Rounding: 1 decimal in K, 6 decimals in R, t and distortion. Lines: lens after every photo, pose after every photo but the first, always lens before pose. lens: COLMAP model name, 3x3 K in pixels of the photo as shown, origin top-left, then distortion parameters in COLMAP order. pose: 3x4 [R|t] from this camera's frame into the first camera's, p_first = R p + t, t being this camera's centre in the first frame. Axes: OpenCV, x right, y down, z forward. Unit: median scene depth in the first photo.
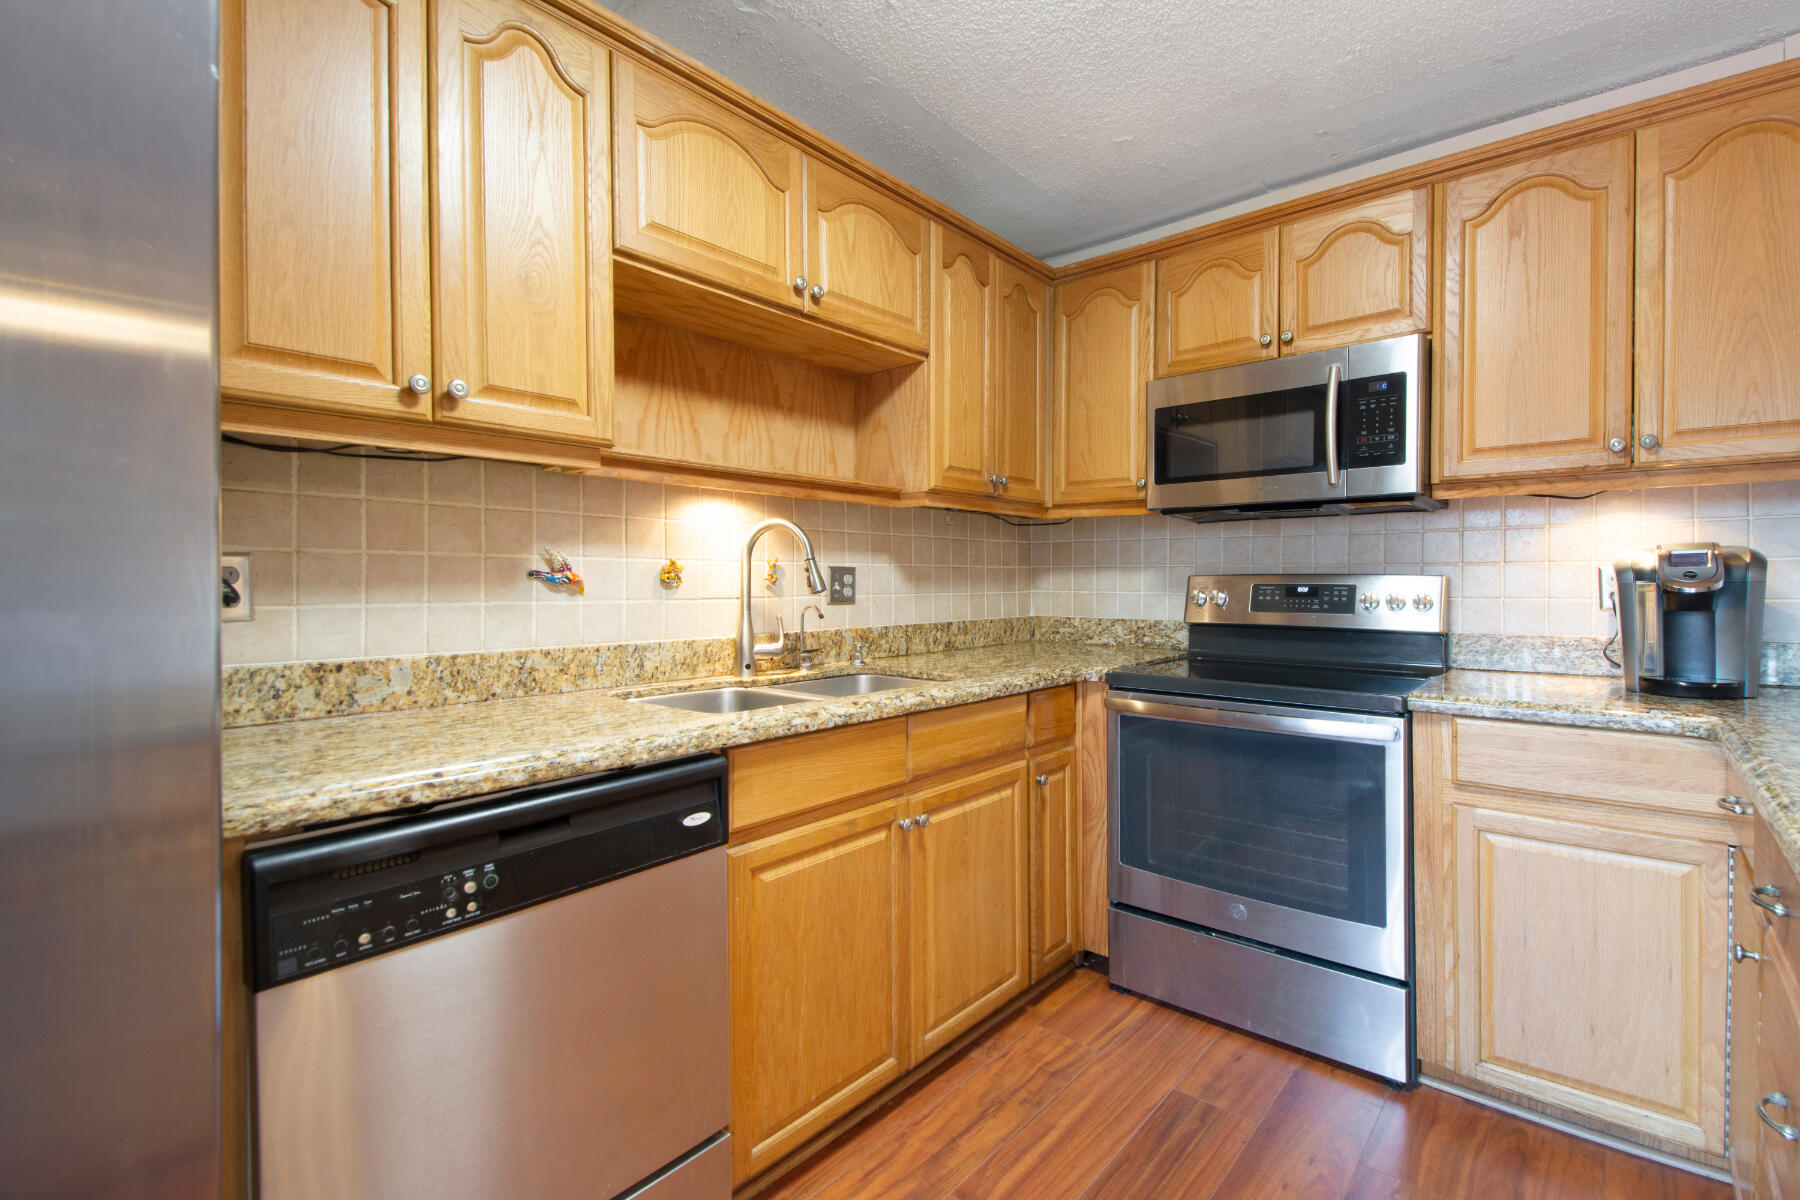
lens RADIAL K [[795.0, 0, 982.3], [0, 795.0, 594.9], [0, 0, 1]] dist [0.018330, -0.000115]
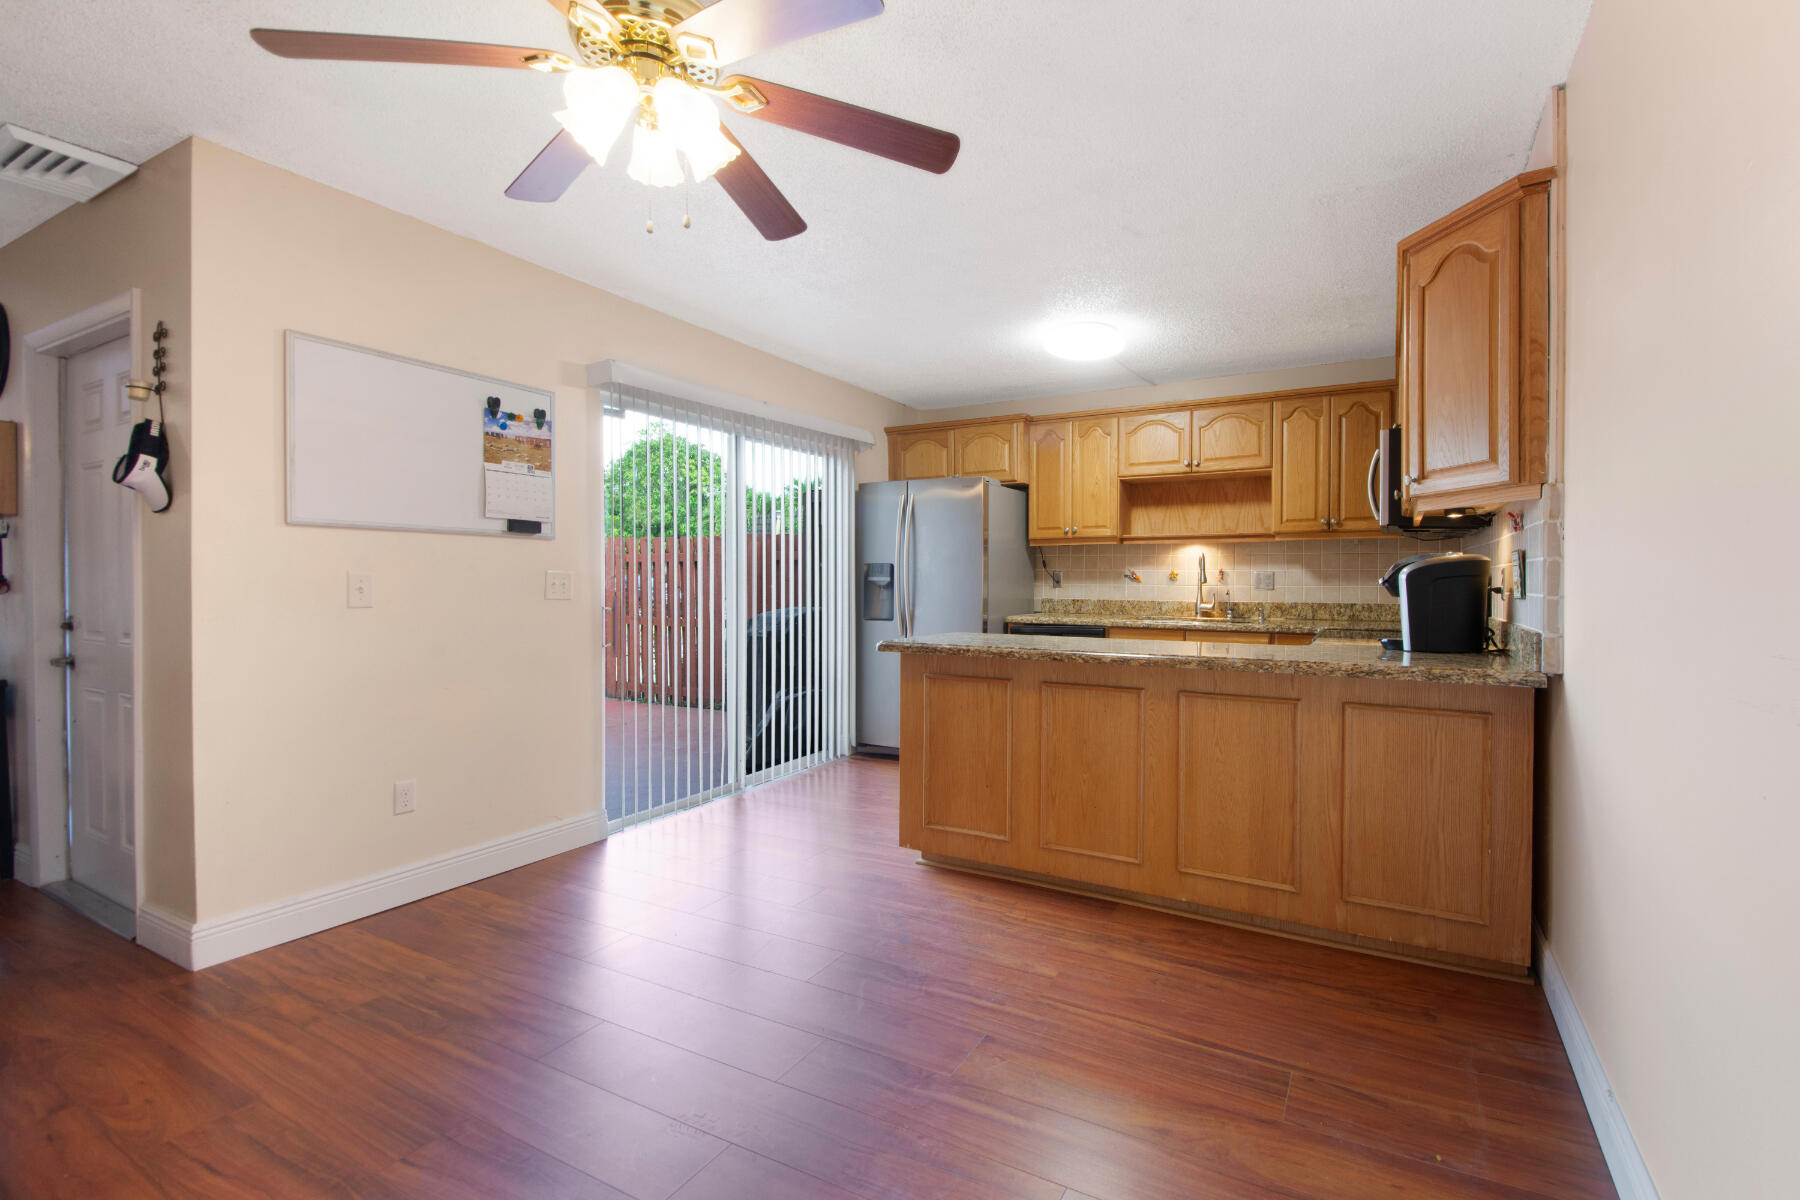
lens RADIAL K [[795.0, 0, 982.3], [0, 795.0, 594.9], [0, 0, 1]] dist [0.018330, -0.000115]
pose [[0.190592, 0.022797, -0.981405, 2.025944], [-0.019681, 0.999618, 0.019398, -0.001505], [0.981472, 0.015618, 0.190968, -0.121588]]
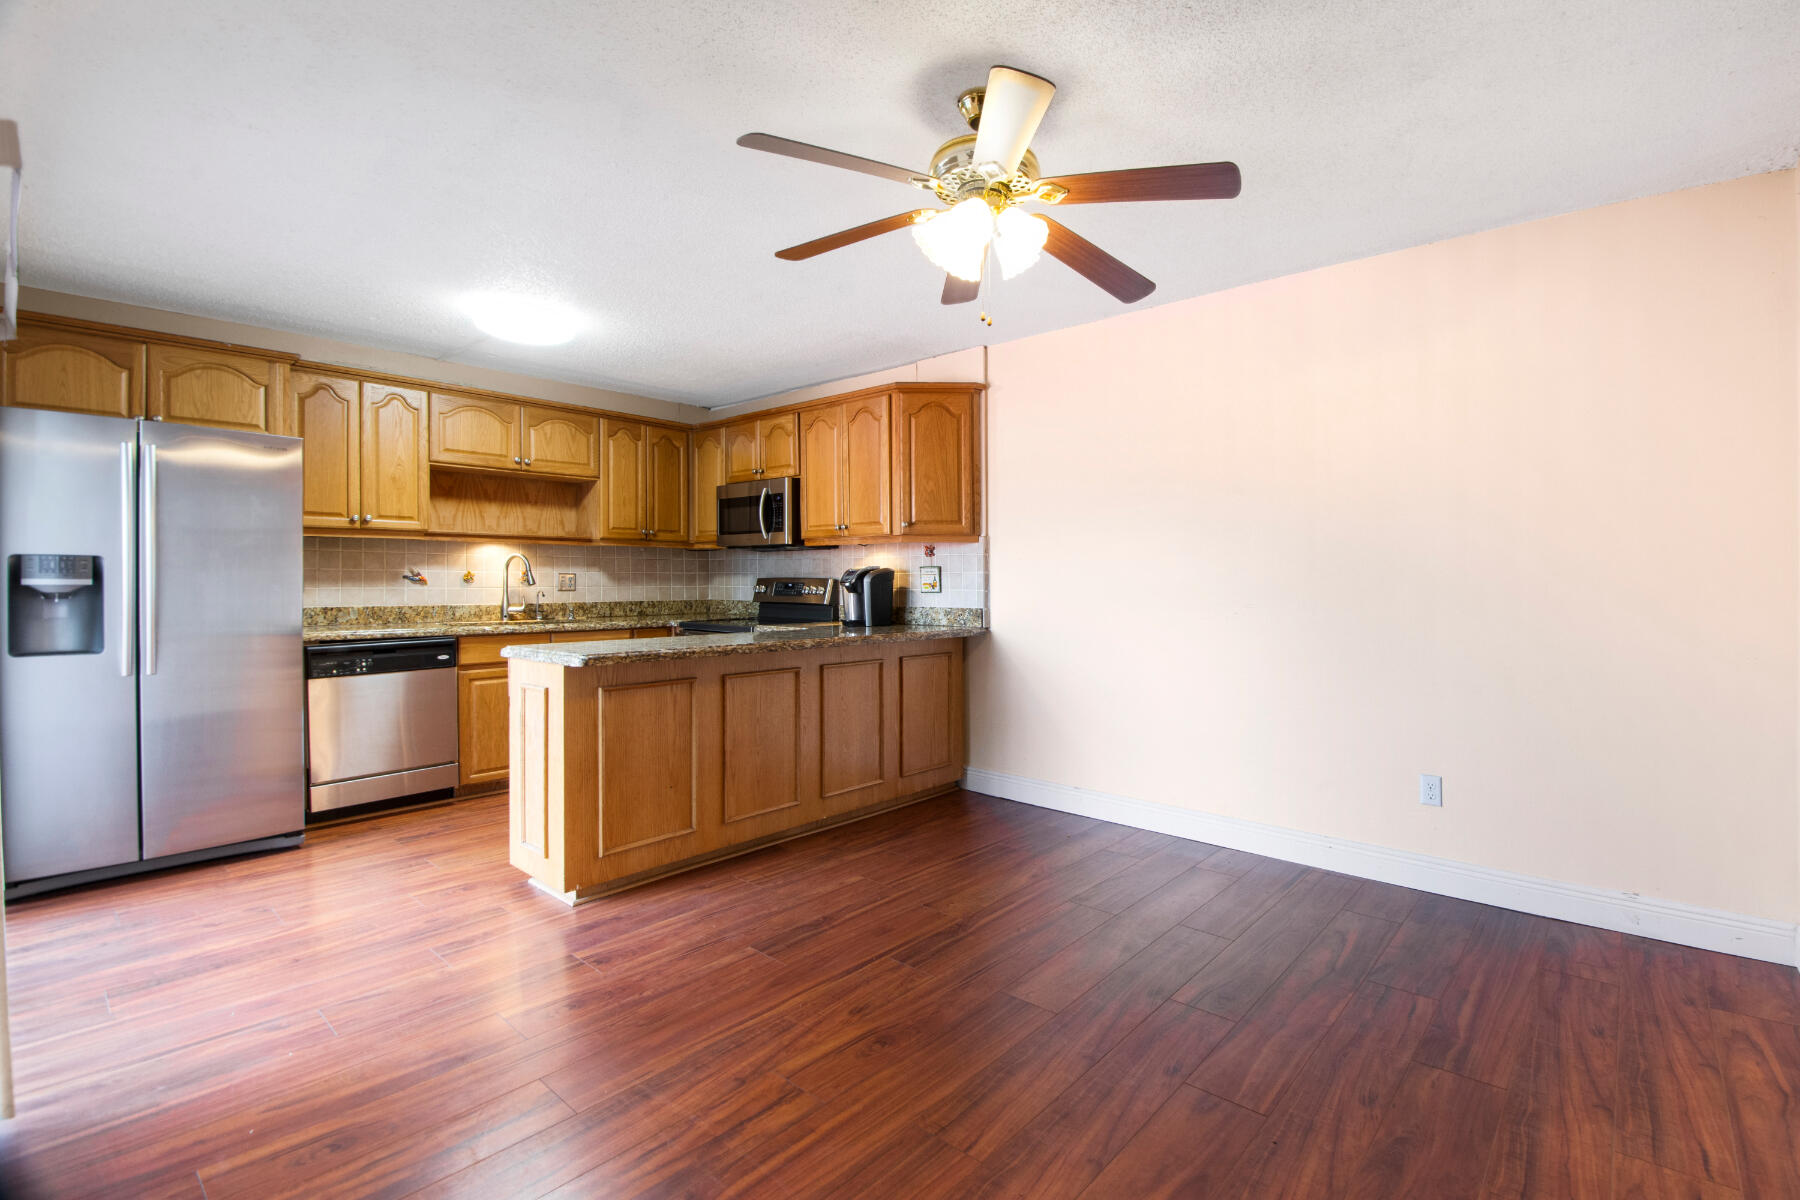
lens RADIAL K [[803.8, 0, 990.1], [0, 803.8, 595.0], [0, 0, 1]] dist [-0.001018, -0.000512]
pose [[0.999922, 0.006183, -0.010864, 1.176156], [-0.006164, 0.999979, 0.001807, 0.013555], [0.010875, -0.001740, 0.999939, -1.370476]]
